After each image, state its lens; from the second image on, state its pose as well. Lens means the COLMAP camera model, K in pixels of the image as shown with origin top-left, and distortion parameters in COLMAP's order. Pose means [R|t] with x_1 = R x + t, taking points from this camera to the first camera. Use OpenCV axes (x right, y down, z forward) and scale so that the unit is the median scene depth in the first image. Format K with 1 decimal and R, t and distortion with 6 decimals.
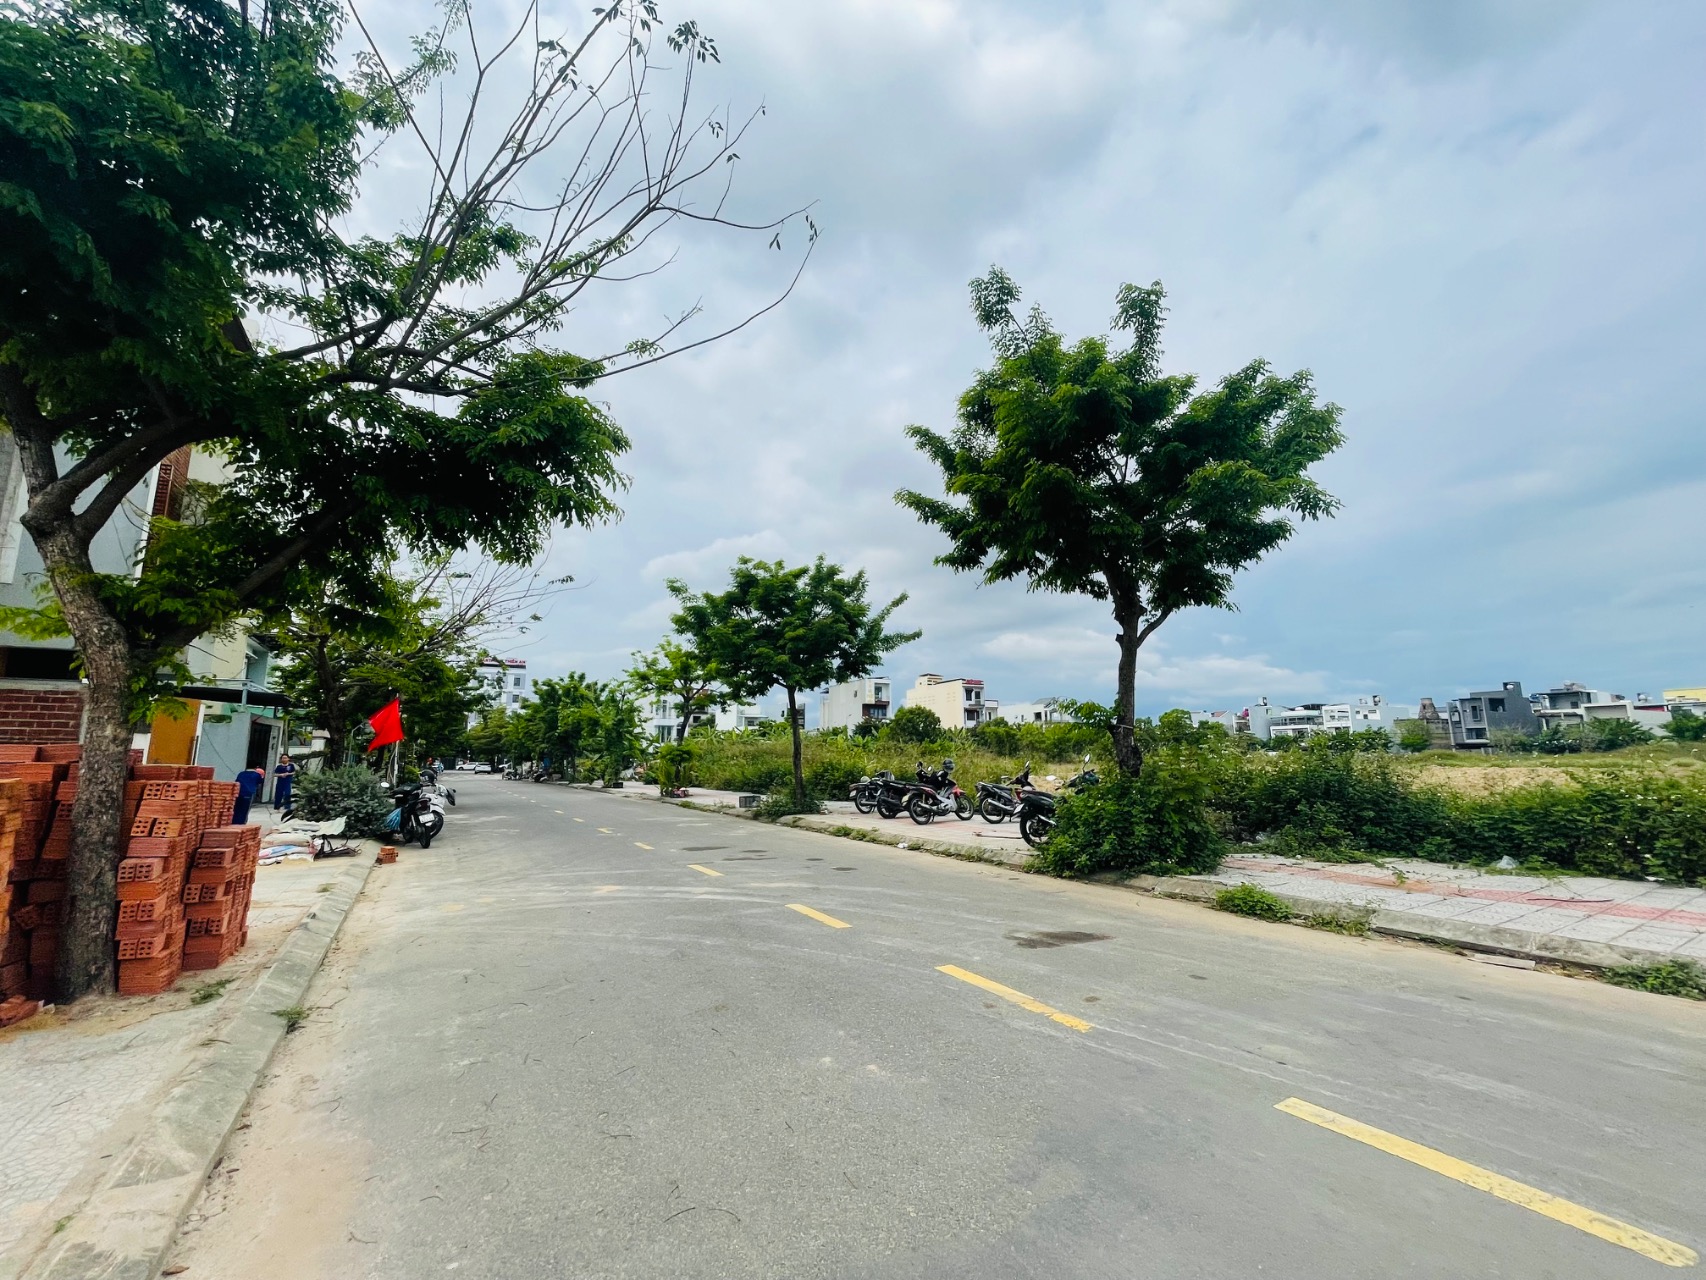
lens RADIAL K [[702.0, 0, 834.1], [0, 702.0, 642.9], [0, 0, 1]] dist [-0.001291, -0.000310]
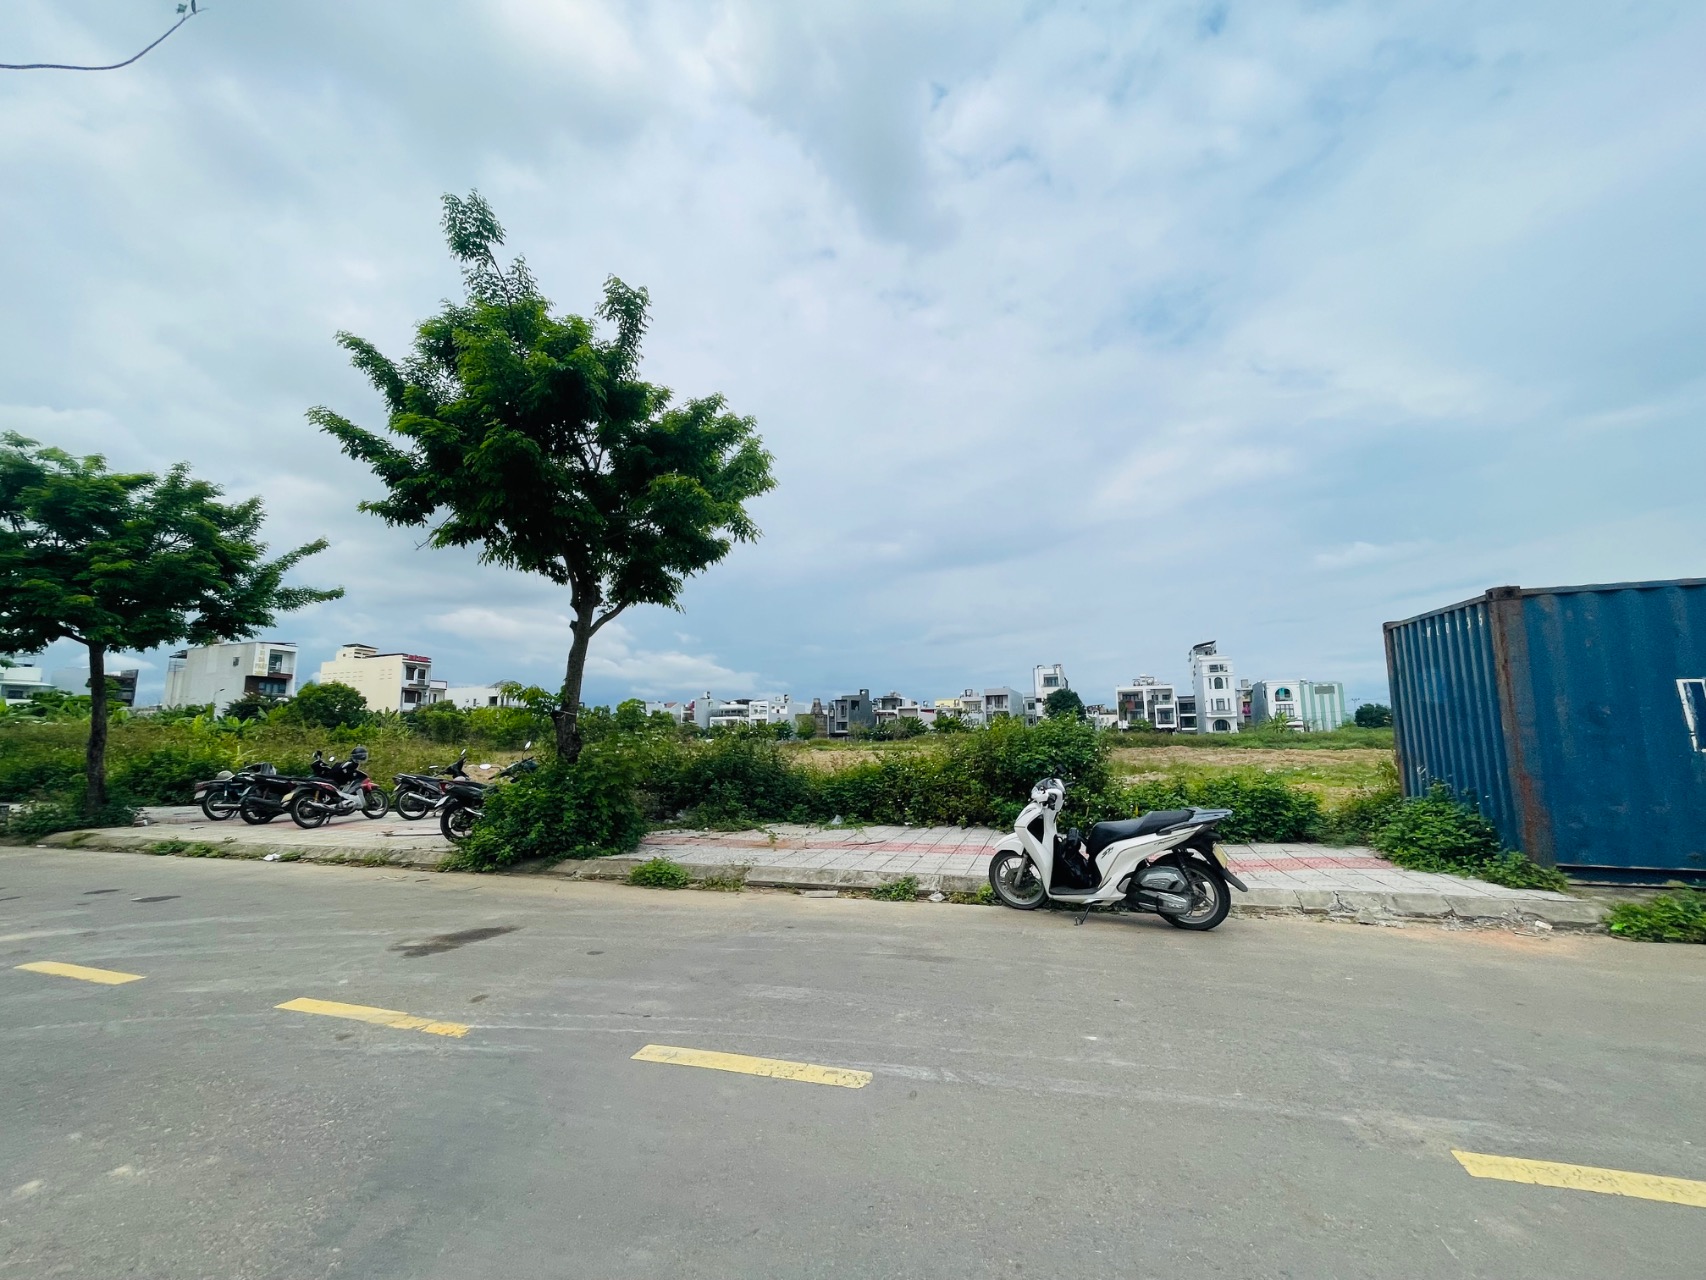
lens RADIAL K [[699.1, 0, 861.5], [0, 699.1, 640.6], [0, 0, 1]] dist [-0.001080, -0.000214]
pose [[0.728760, 0.097632, 0.677773, 0.034121], [-0.106526, 0.993898, -0.028630, 0.000668], [-0.676432, -0.051336, 0.734714, -0.007990]]
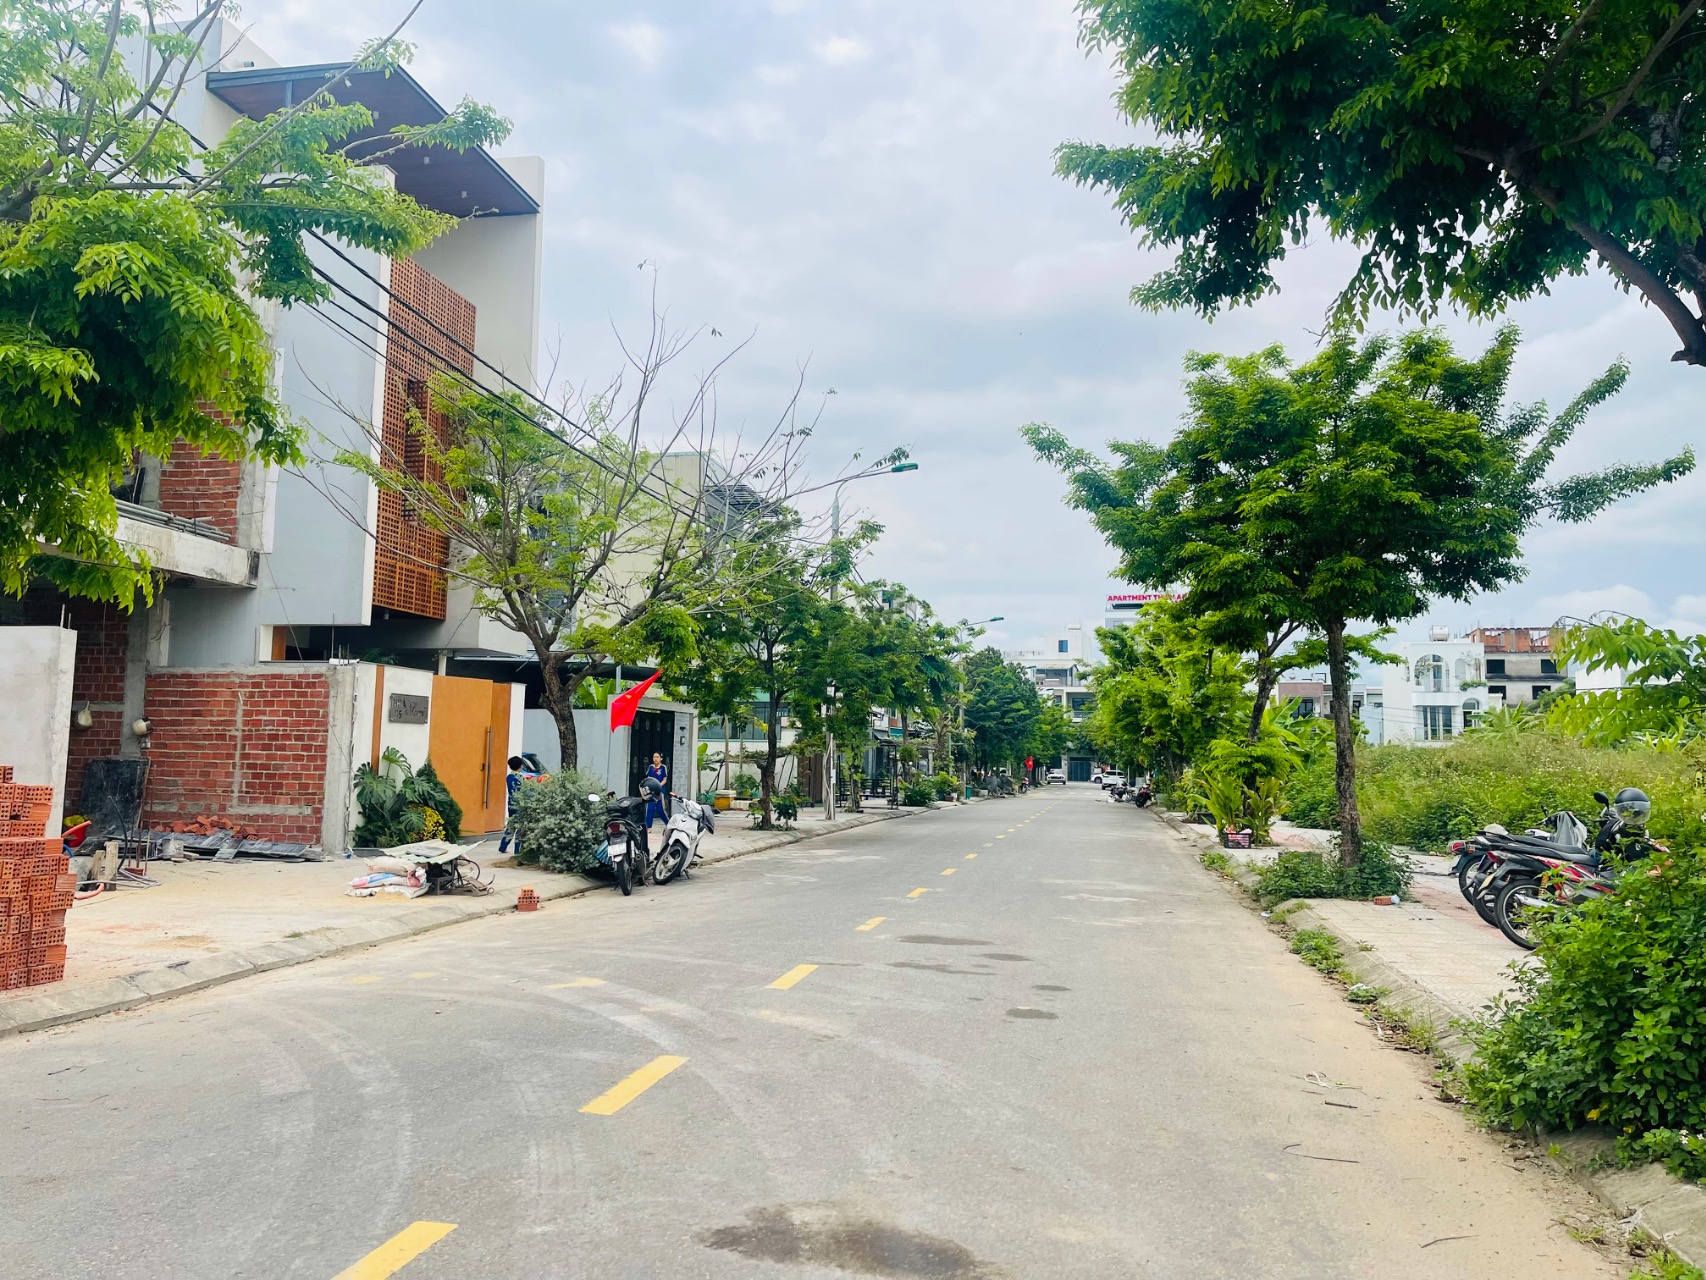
lens RADIAL K [[1298.2, 0, 853.0], [0, 1298.2, 640.0], [0, 0, 1]] dist [0.032311, -0.001547]
pose [[0.746569, -0.044639, -0.663808, 0.627188], [0.087874, 0.995621, 0.031877, 0.050669], [0.659479, -0.082130, 0.747223, 0.377850]]
